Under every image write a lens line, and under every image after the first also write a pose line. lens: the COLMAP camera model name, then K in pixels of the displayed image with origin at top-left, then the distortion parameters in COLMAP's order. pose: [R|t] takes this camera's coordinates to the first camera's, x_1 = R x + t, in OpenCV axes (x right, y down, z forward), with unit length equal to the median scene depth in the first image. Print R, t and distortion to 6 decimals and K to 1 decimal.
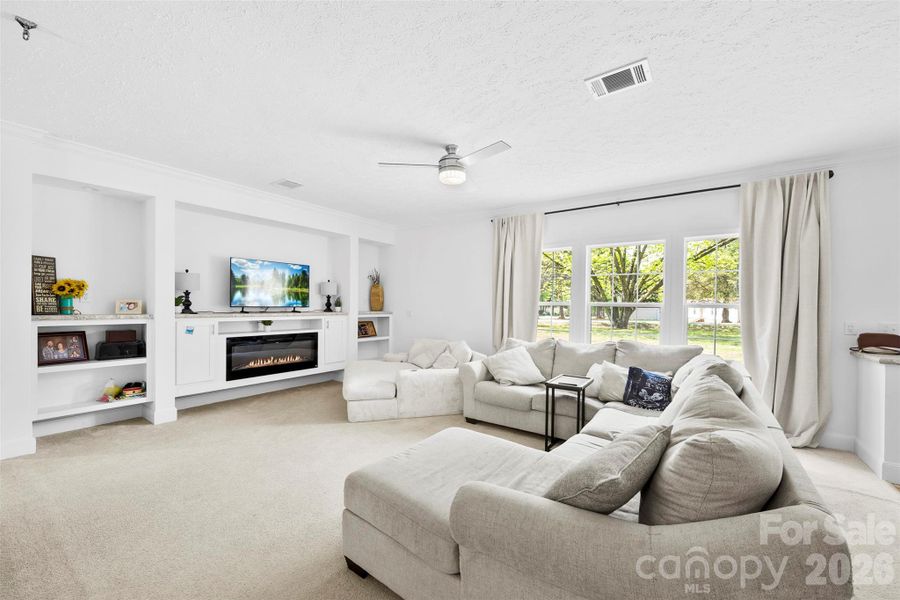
lens RADIAL K [[358.4, 0, 453.1], [0, 358.4, 309.9], [0, 0, 1]] dist [0.000350, -0.000007]
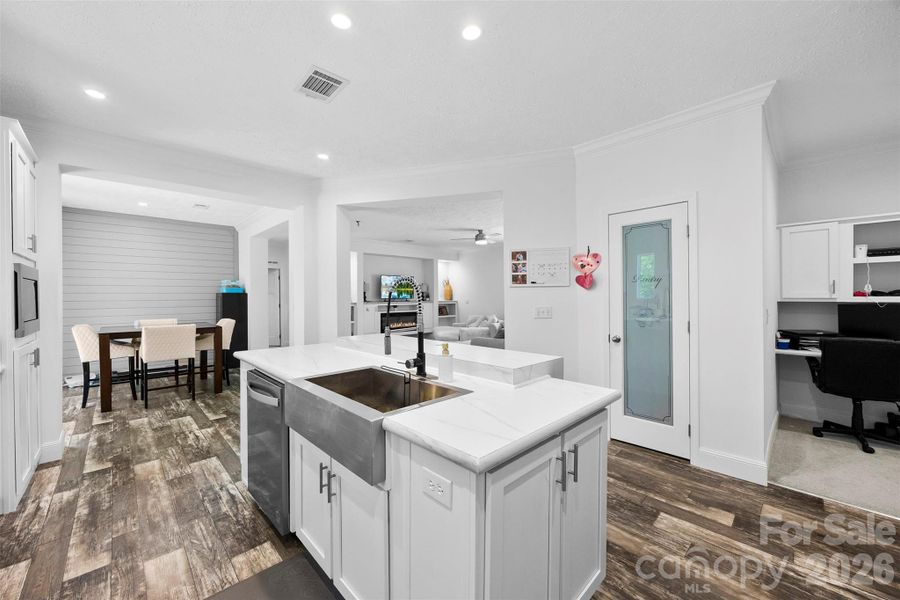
lens RADIAL K [[349.0, 0, 452.0], [0, 349.0, 305.3], [0, 0, 1]] dist [-0.001753, -0.000222]
pose [[0.982990, -0.008267, -0.183472, 0.155786], [0.010724, 0.999866, 0.012404, 0.008630], [0.183345, -0.014160, 0.982947, -0.899273]]
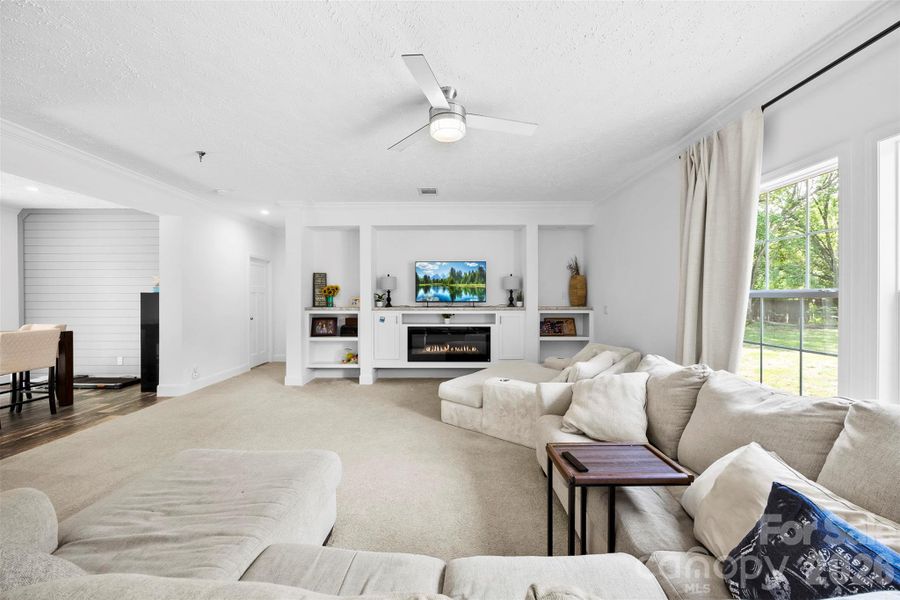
lens RADIAL K [[348.2, 0, 445.1], [0, 348.2, 298.9], [0, 0, 1]] dist [0.000585, 0.000117]
pose [[0.569549, -0.009477, -0.821903, 0.407477], [-0.003410, 0.999898, -0.013892, -0.002711], [0.821951, 0.010715, 0.569458, 0.391063]]
